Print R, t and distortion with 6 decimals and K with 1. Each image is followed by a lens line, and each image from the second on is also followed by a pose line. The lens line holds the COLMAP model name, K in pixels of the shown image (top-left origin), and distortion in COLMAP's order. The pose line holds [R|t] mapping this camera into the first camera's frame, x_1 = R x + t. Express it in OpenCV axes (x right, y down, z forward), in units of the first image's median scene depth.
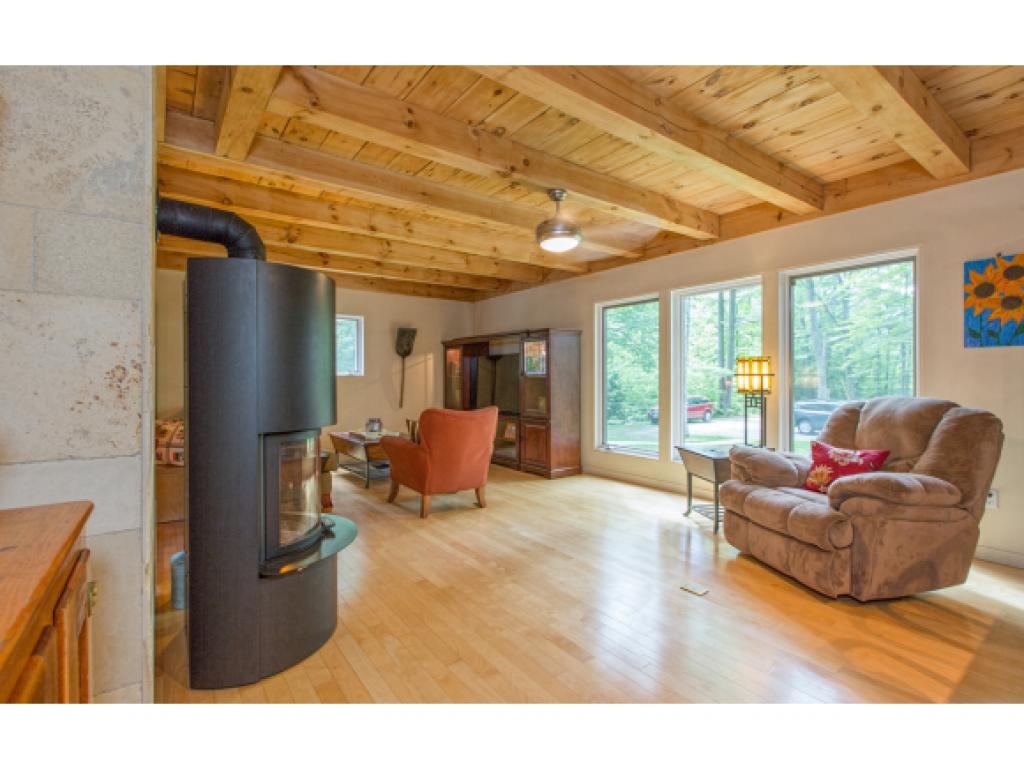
lens RADIAL K [[454.5, 0, 475.6], [0, 454.5, 377.0], [0, 0, 1]] dist [0.000333, 0.000929]
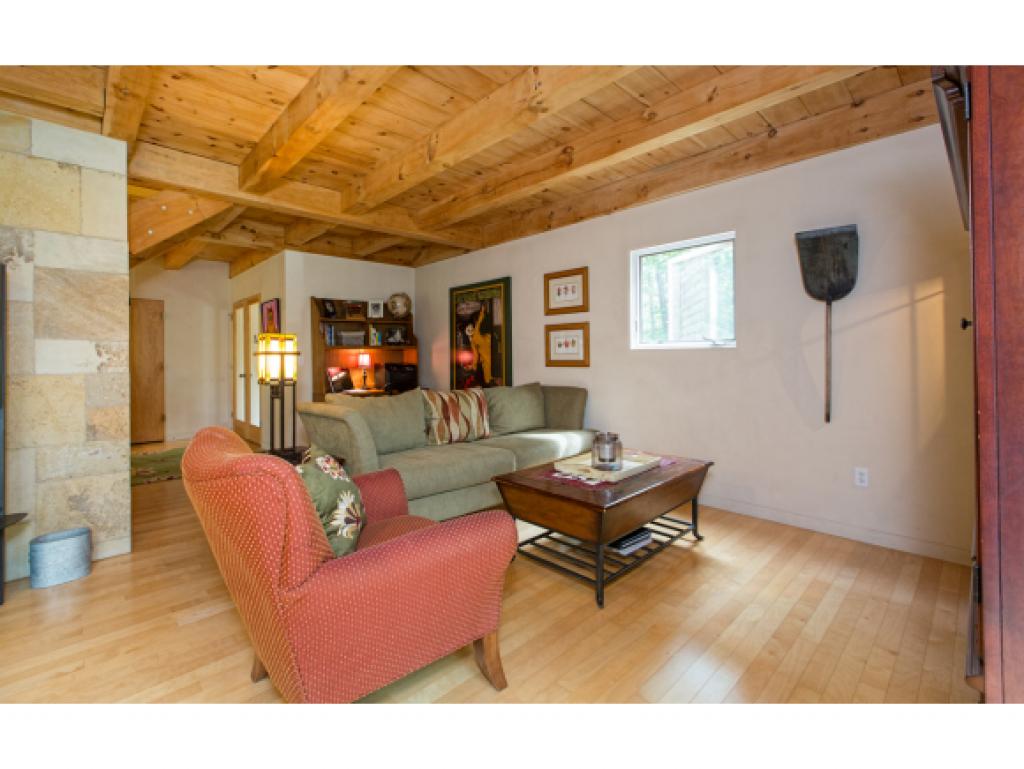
lens RADIAL K [[454.5, 0, 509.2], [0, 454.5, 360.5], [0, 0, 1]] dist [0.000333, 0.000929]
pose [[0.186930, 0.009219, -0.982330, 0.281394], [0.009399, 0.999893, 0.011173, 0.004116], [0.982328, -0.011322, 0.186823, 0.919041]]
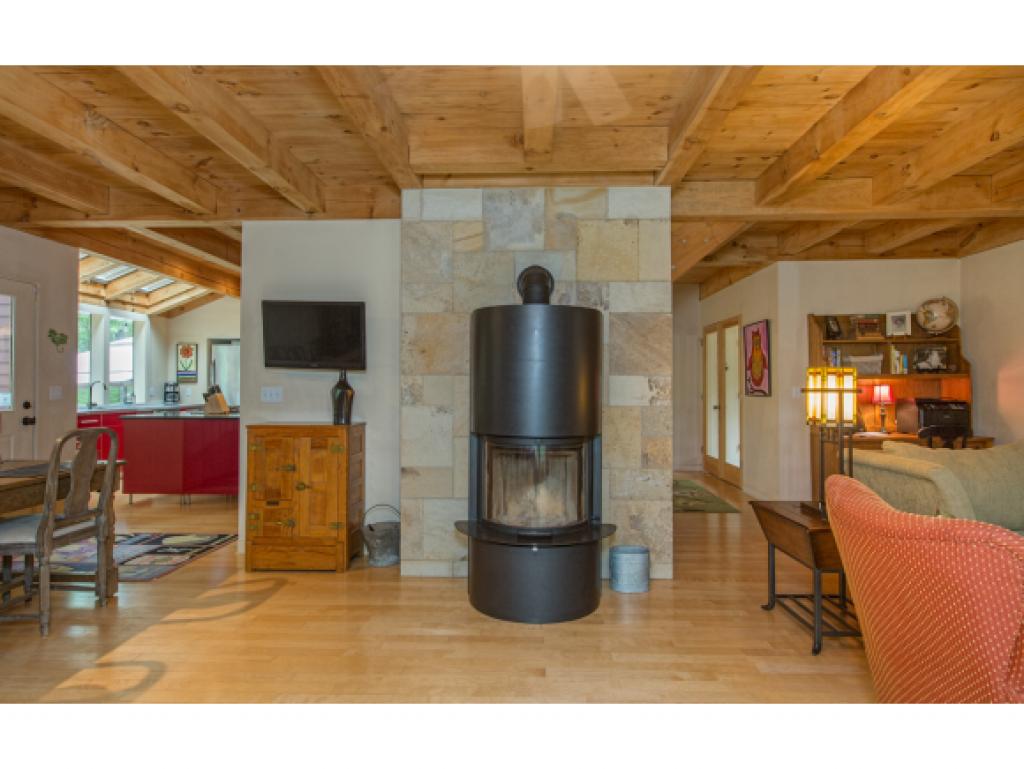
lens RADIAL K [[563.8, 0, 511.7], [0, 563.8, 380.1], [0, 0, 1]] dist [0.001873, 0.001147]
pose [[-0.578224, -0.003594, -0.815870, 0.357156], [0.003257, 0.999972, -0.006713, -0.008912], [0.815872, -0.006539, -0.578196, 0.811806]]
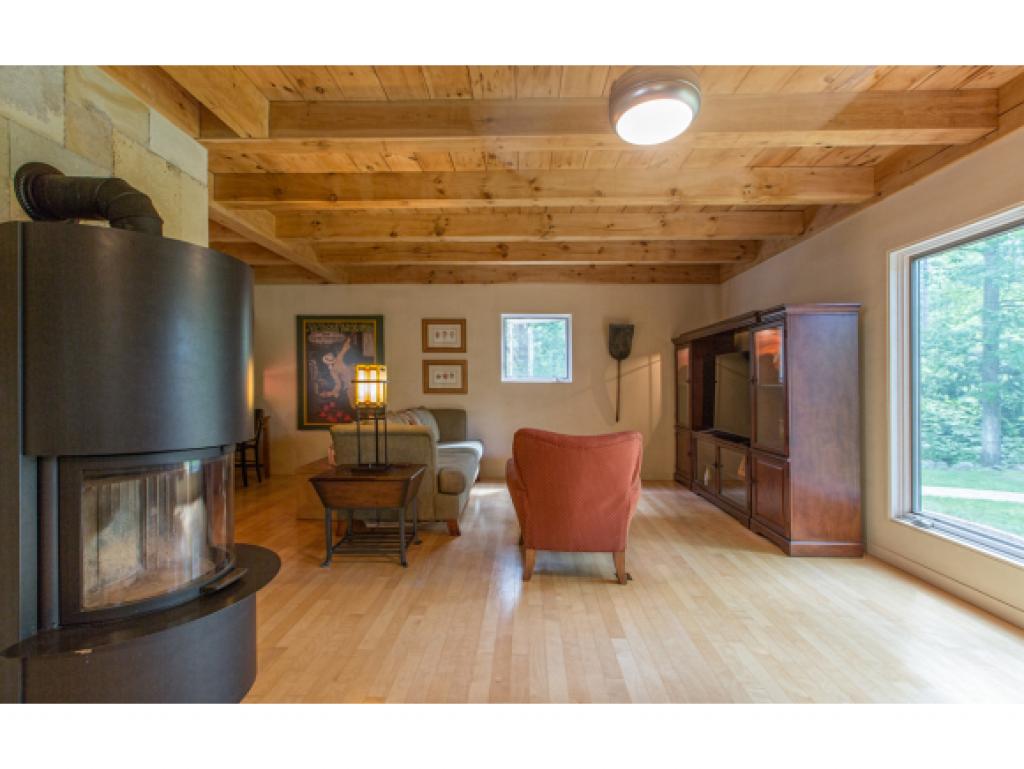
lens RADIAL K [[454.5, 0, 511.7], [0, 454.5, 382.3], [0, 0, 1]] dist [0.000333, 0.000929]
pose [[0.819170, 0.005727, -0.573522, 0.221201], [-0.008508, 0.999961, -0.002166, -0.000372], [0.573488, 0.006654, 0.819187, 0.315342]]
